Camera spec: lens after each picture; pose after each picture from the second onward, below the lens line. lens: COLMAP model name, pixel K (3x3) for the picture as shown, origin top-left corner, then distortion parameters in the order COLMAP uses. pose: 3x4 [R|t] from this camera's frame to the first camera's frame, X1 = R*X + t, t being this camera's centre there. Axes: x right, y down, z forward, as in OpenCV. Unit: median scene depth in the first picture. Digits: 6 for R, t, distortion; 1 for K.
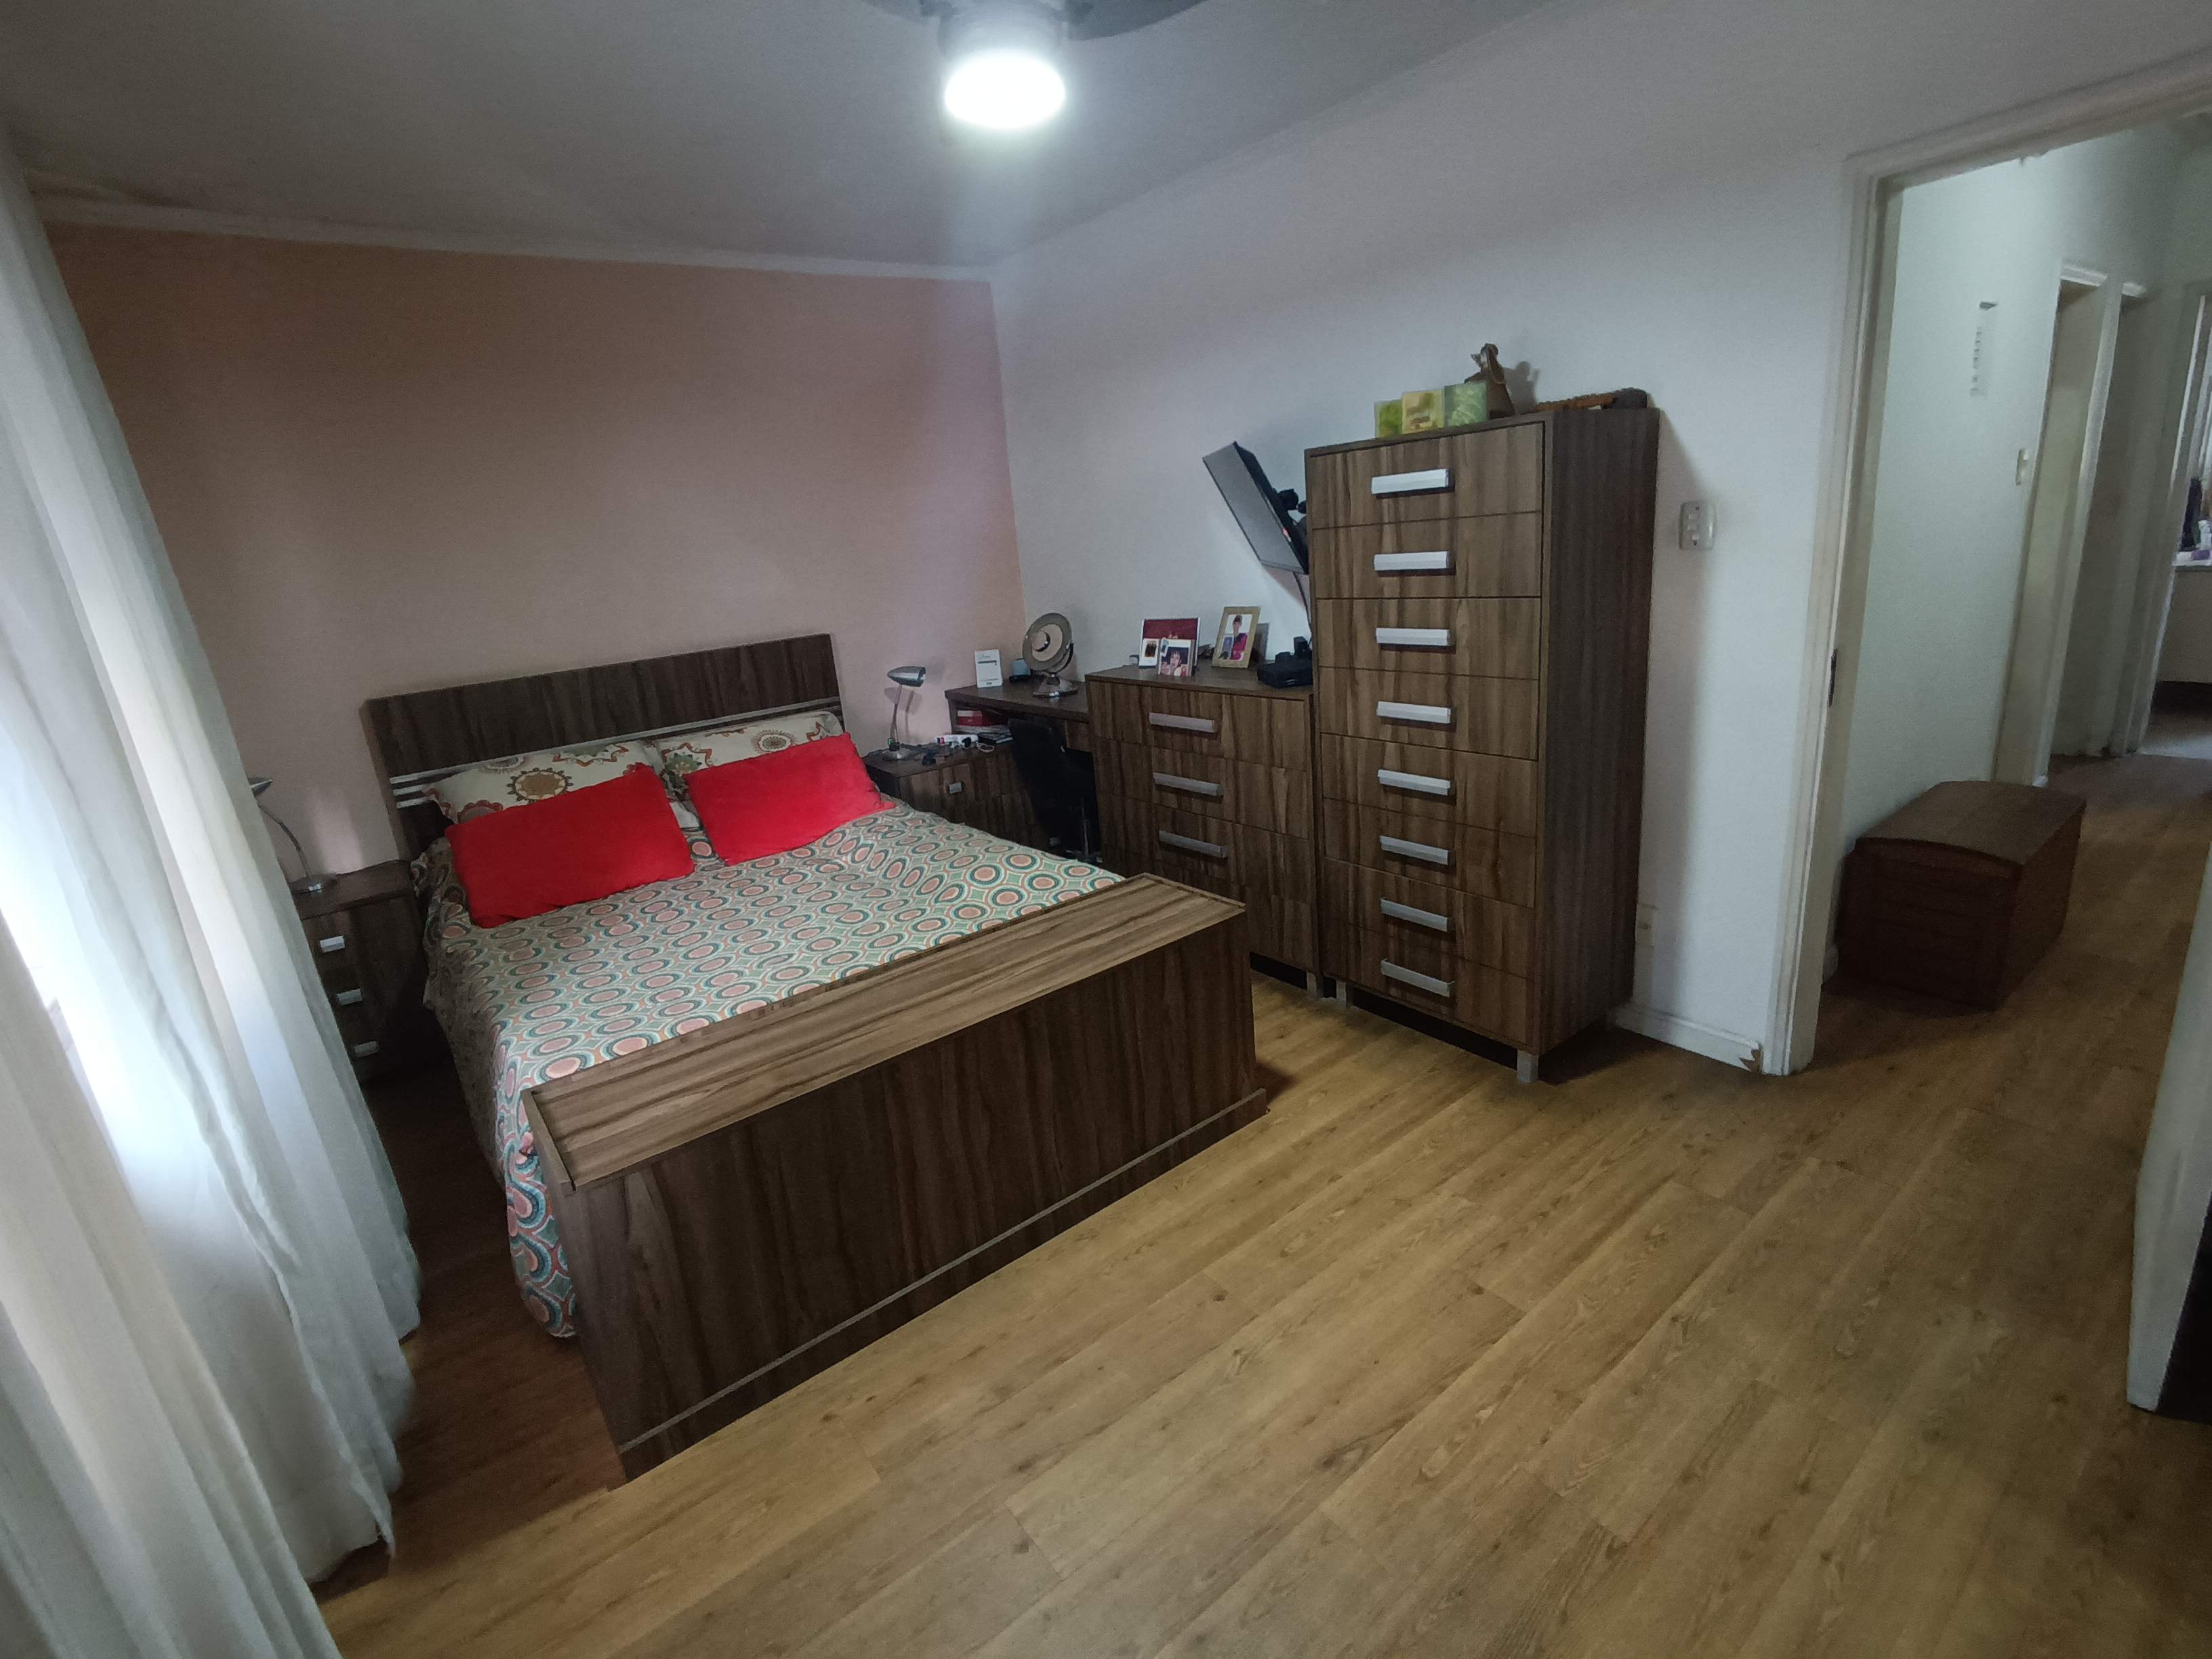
lens RADIAL K [[1009.3, 0, 1085.3], [0, 1009.3, 801.7], [0, 0, 1]] dist [-0.003963, -0.000591]
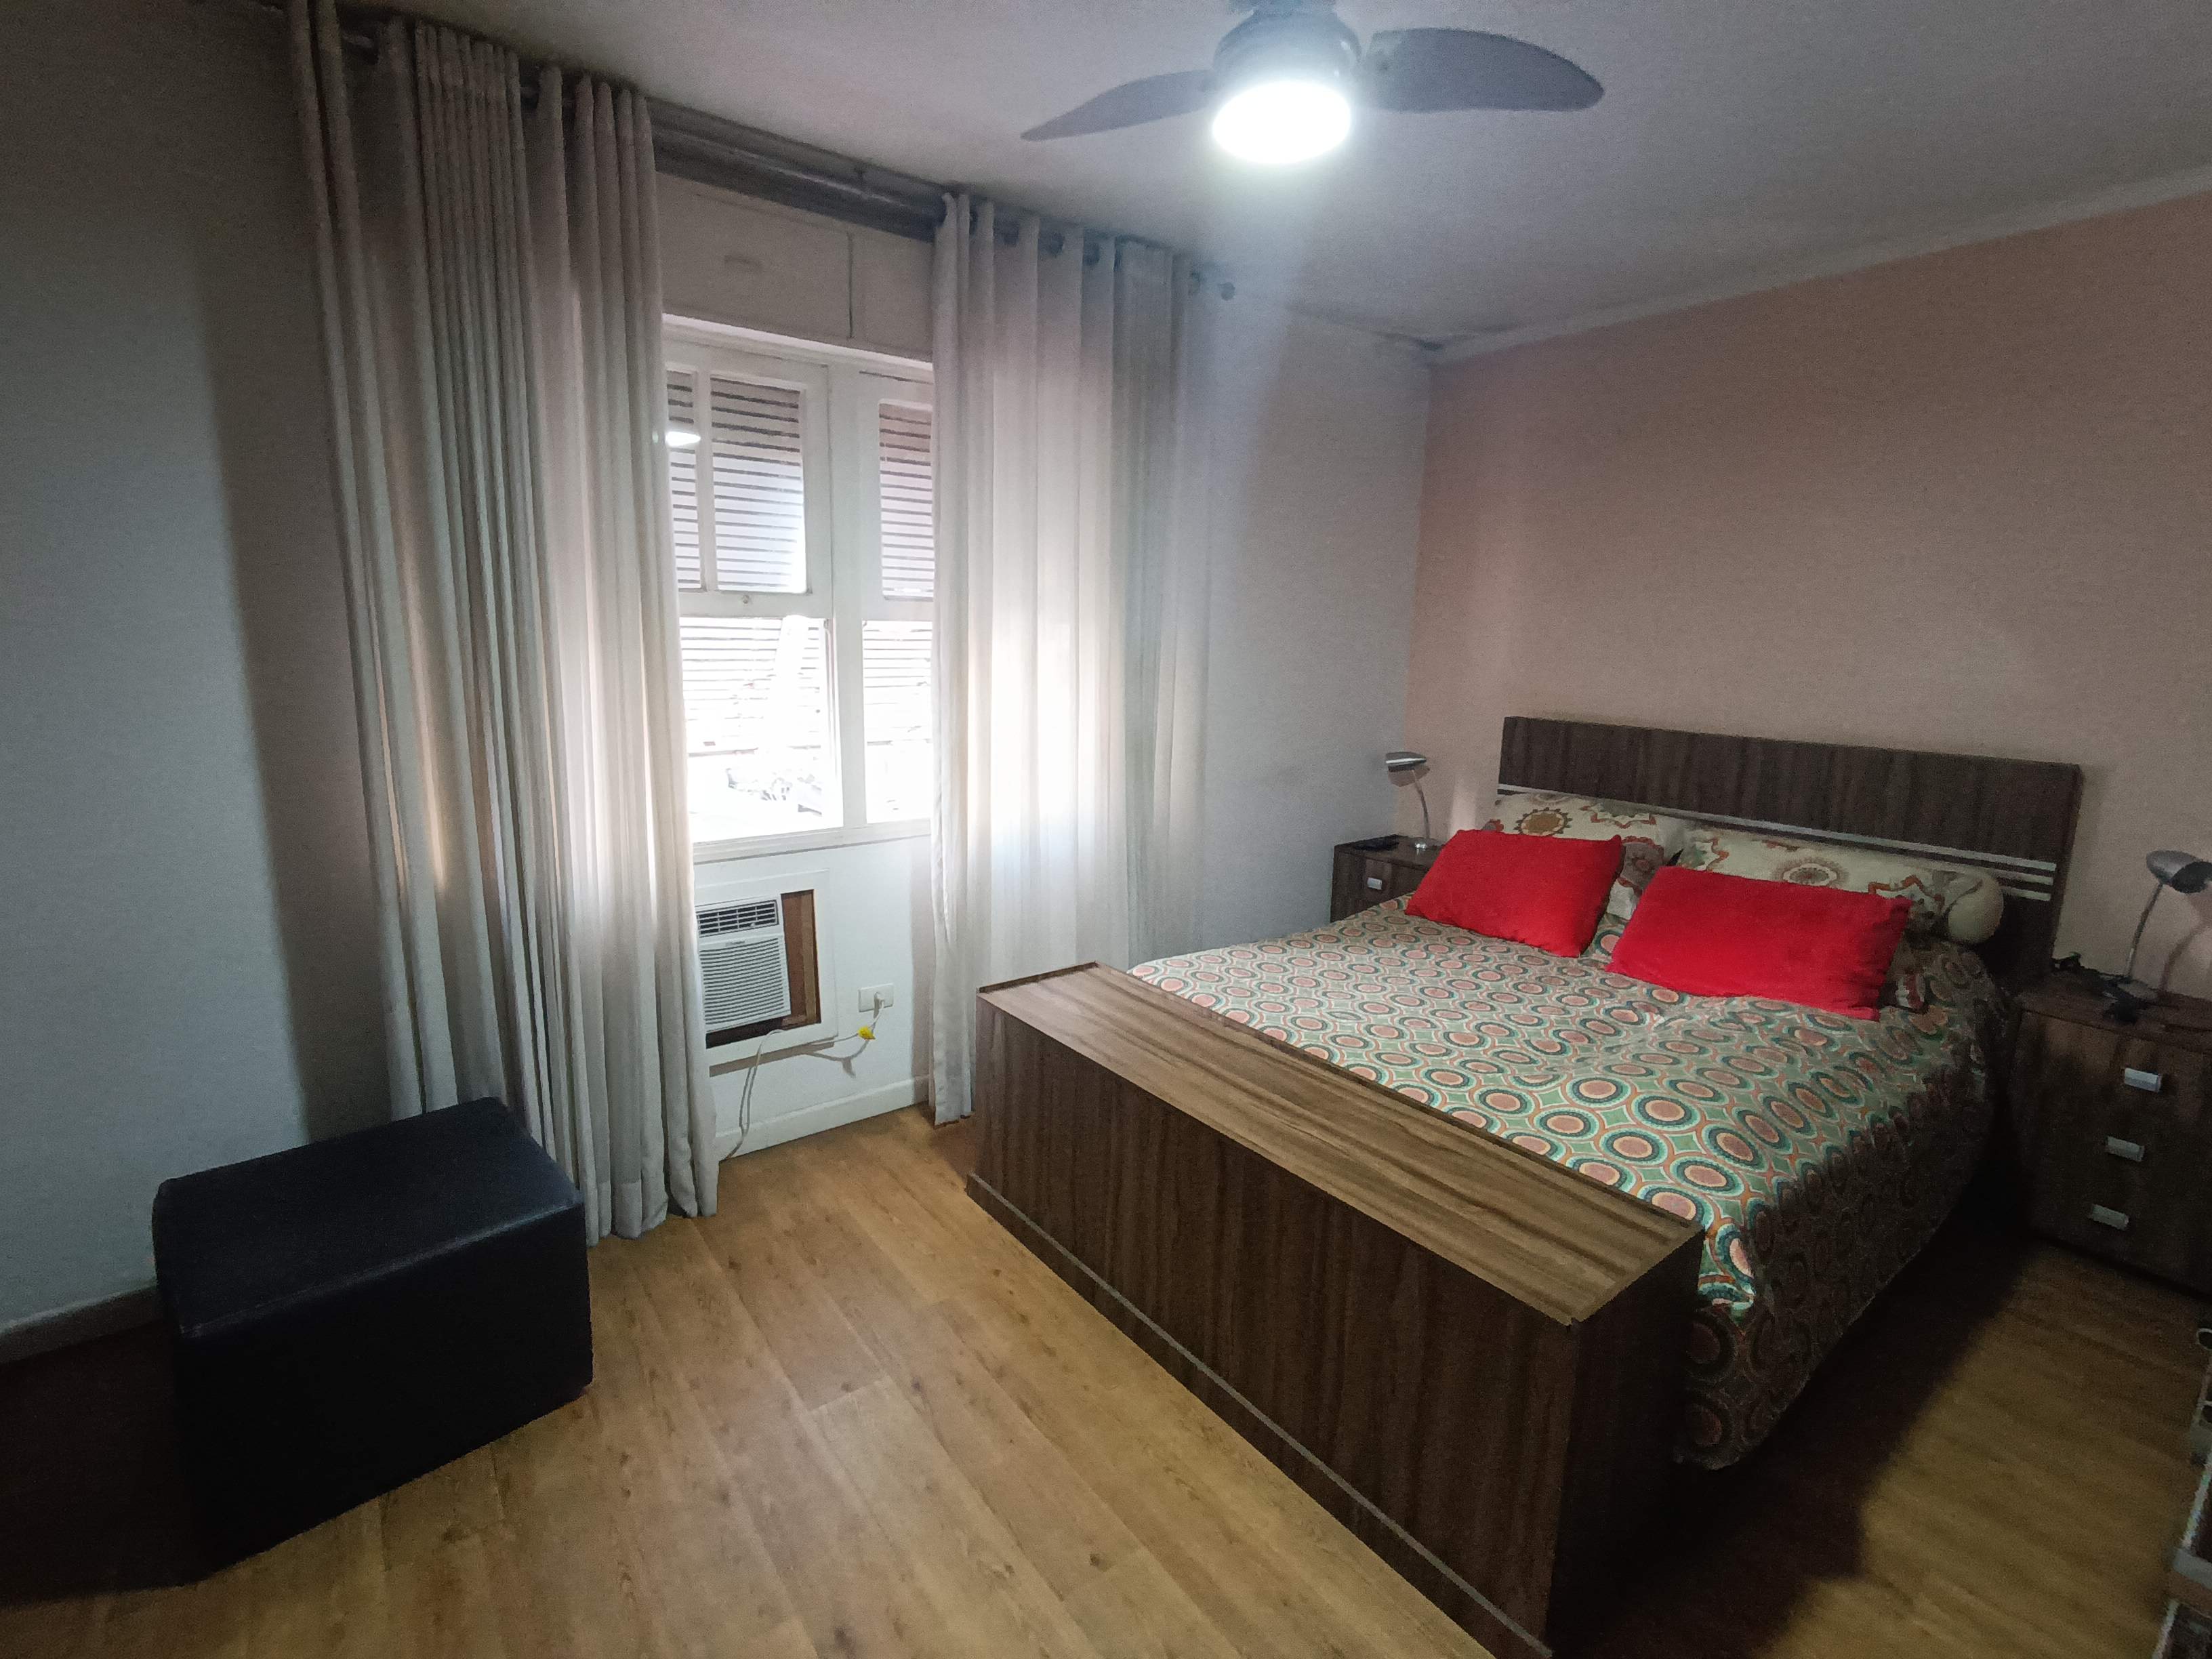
lens RADIAL K [[1009.3, 0, 1085.3], [0, 1009.3, 801.7], [0, 0, 1]] dist [-0.003963, -0.000591]
pose [[-0.002271, 0.258250, -0.966076, 0.609333], [-0.277311, 0.928026, 0.248730, -0.219504], [0.960778, 0.268468, 0.069508, 0.621187]]
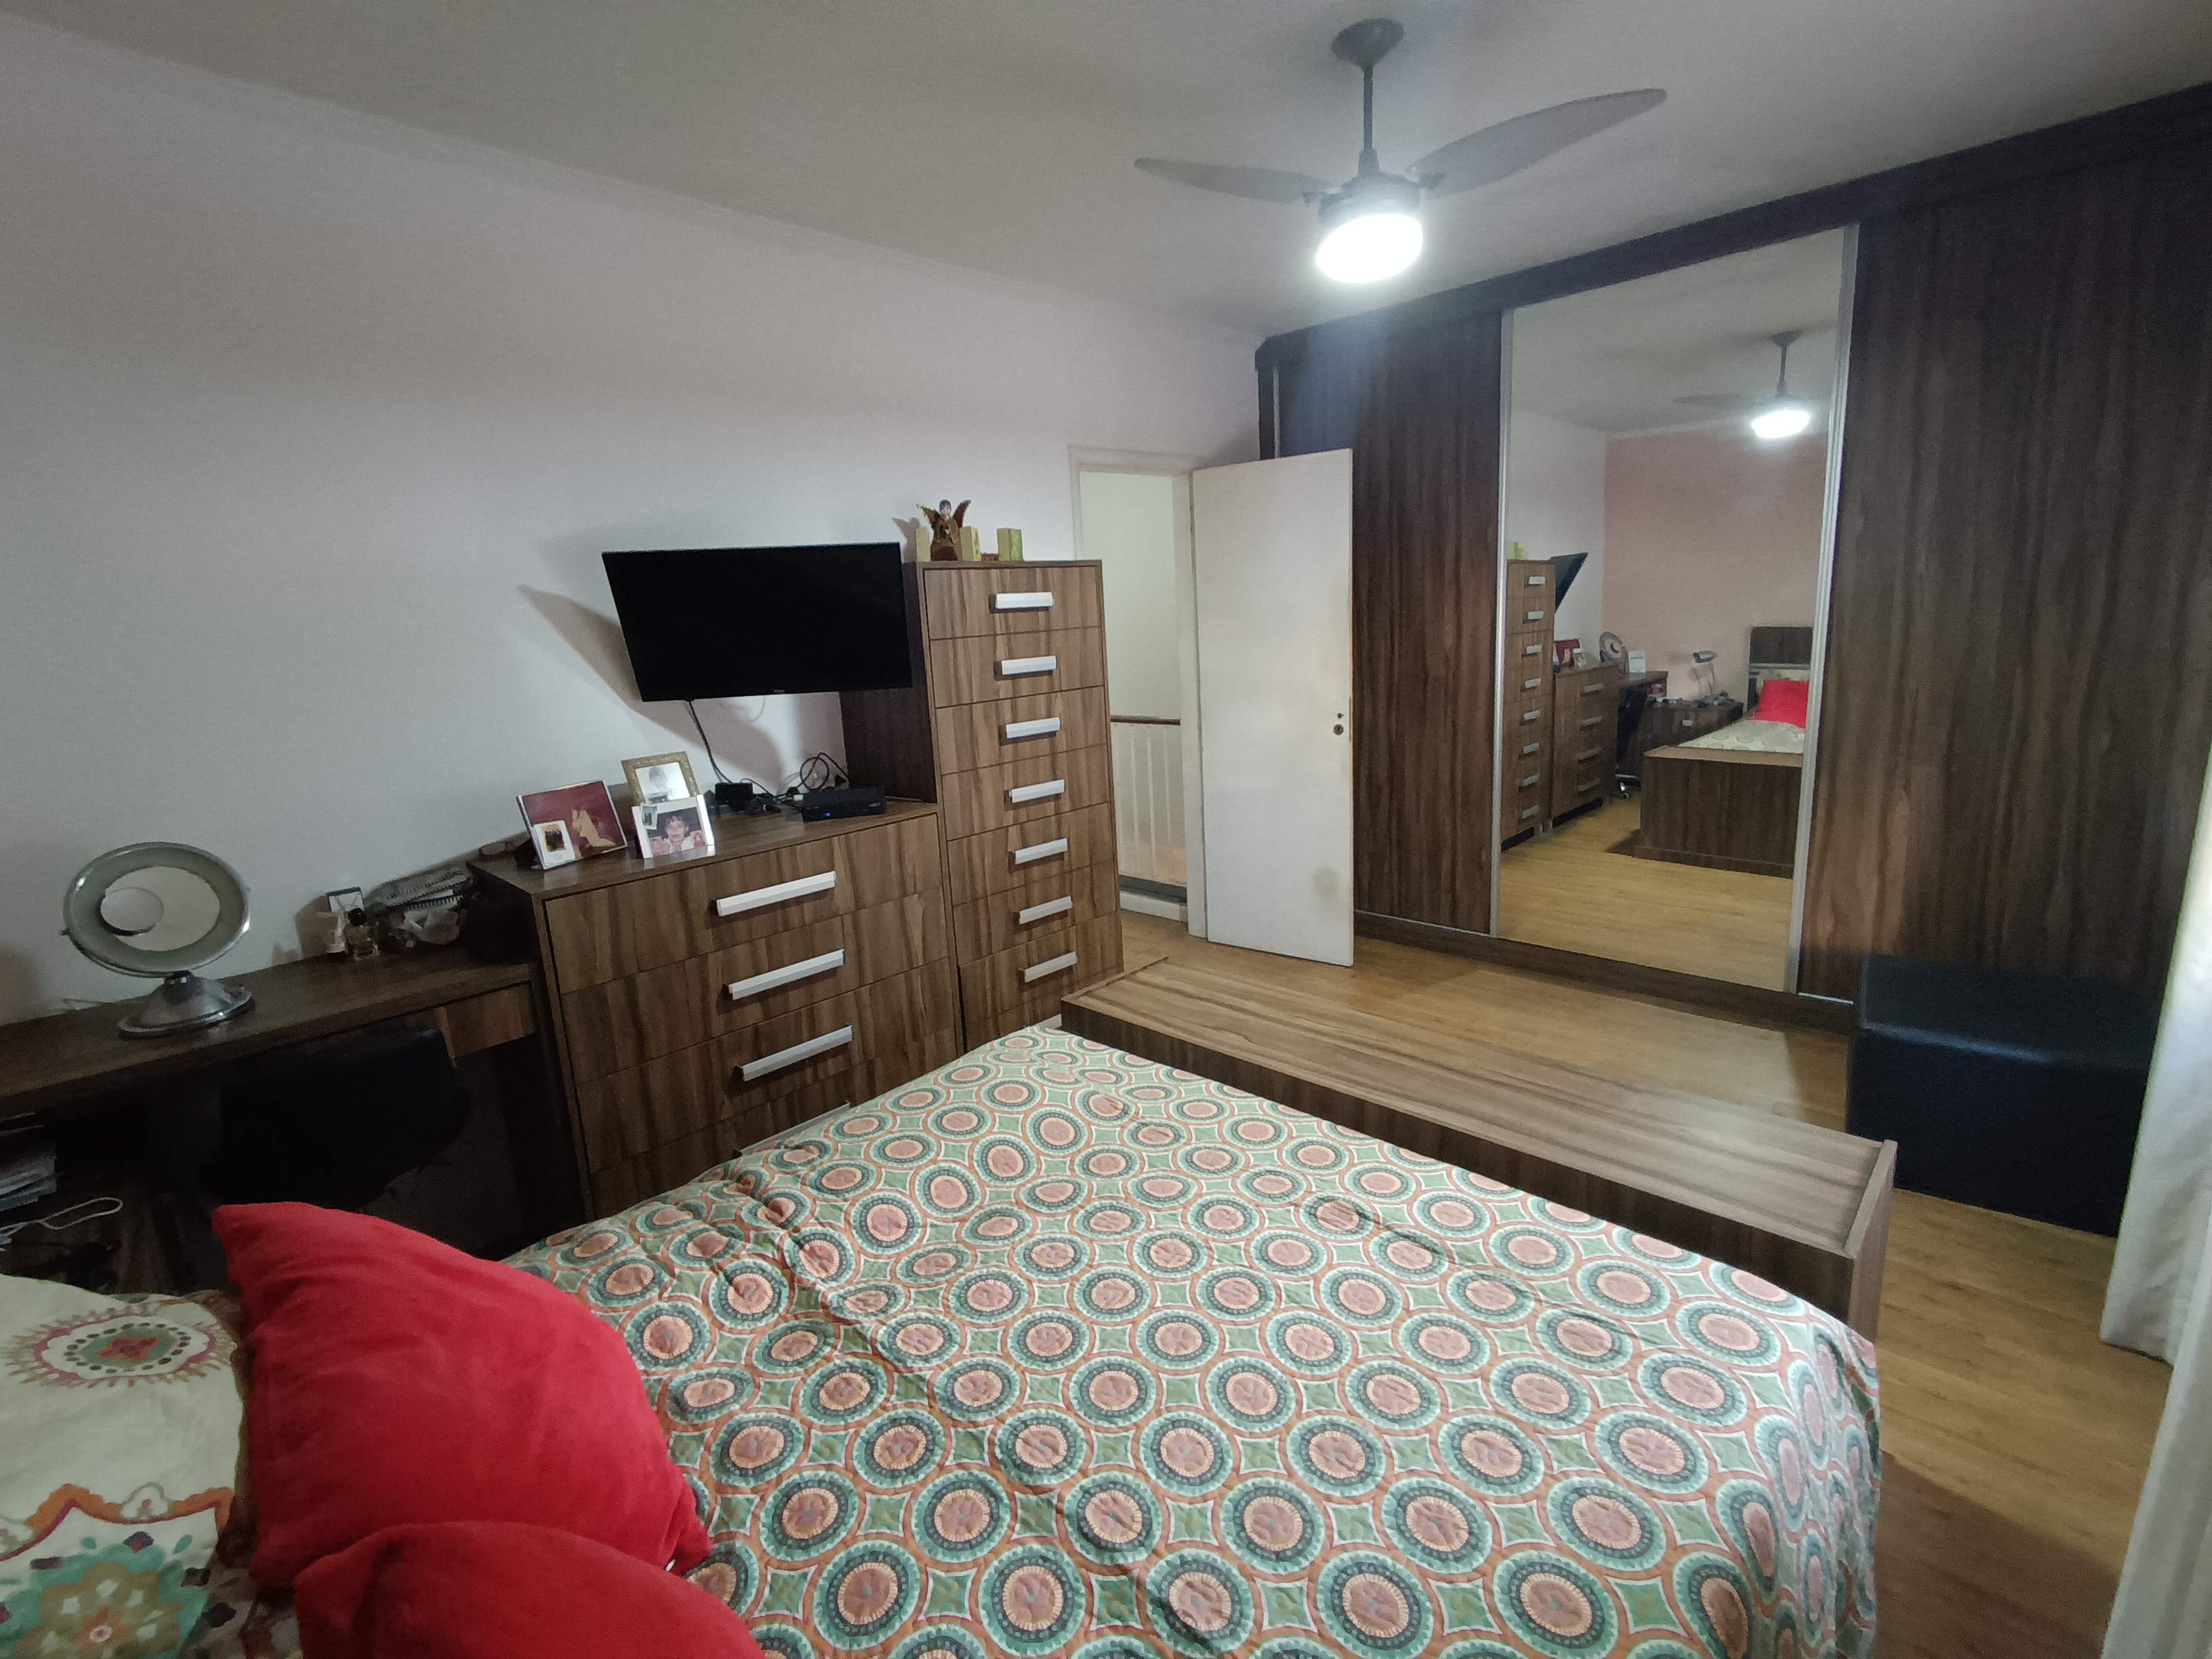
lens RADIAL K [[1009.3, 0, 1085.3], [0, 1009.3, 801.7], [0, 0, 1]] dist [-0.003963, -0.000591]
pose [[-0.134804, -0.089119, 0.986856, -0.888603], [0.322869, 0.937642, 0.128779, -0.221405], [-0.936794, 0.335985, -0.097624, 1.120349]]
